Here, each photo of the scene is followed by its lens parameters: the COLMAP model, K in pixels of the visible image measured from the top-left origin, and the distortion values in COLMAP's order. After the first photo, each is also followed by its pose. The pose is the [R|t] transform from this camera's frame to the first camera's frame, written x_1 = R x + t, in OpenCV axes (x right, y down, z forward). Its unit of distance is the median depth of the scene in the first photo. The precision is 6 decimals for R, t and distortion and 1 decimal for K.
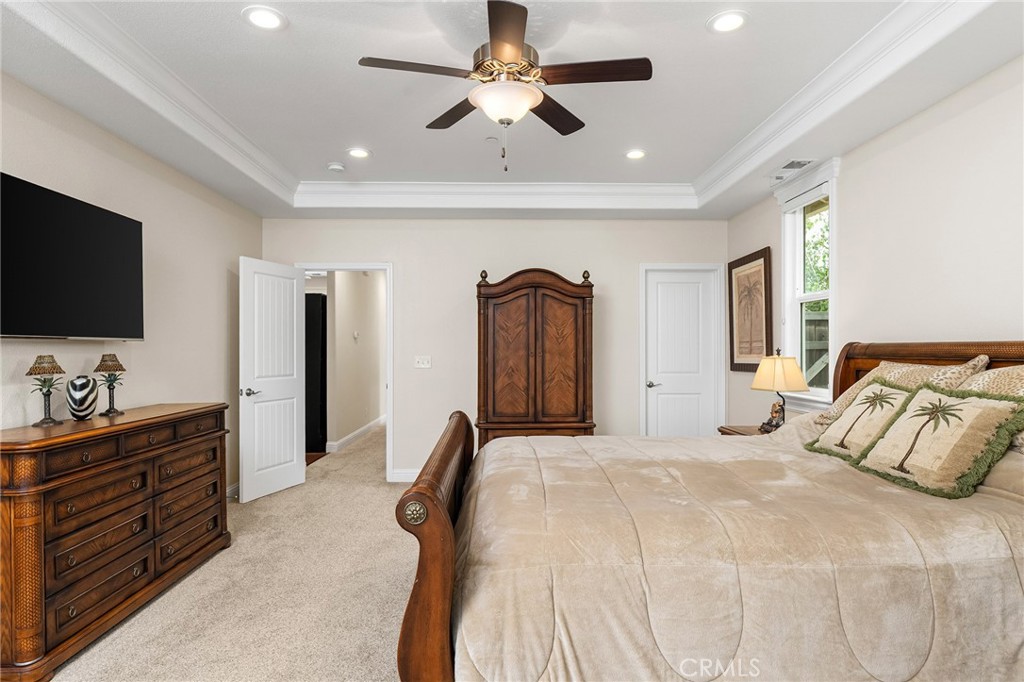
lens RADIAL K [[615.5, 0, 516.5], [0, 615.5, 347.6], [0, 0, 1]] dist [0.007657, 0.000461]
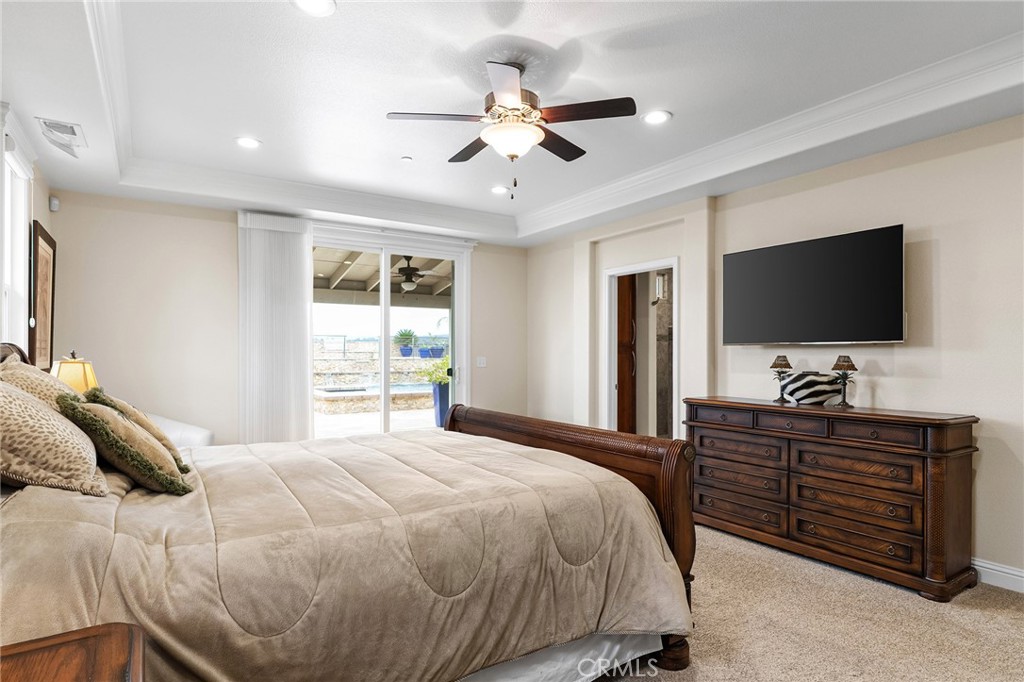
lens RADIAL K [[554.7, 0, 510.9], [0, 554.7, 347.6], [0, 0, 1]] dist [-0.001116, 0.000115]
pose [[-0.863413, 0.001069, -0.504497, 0.458895], [0.006123, 0.999946, -0.008361, 0.000120], [0.504461, -0.010309, -0.863373, 1.708330]]
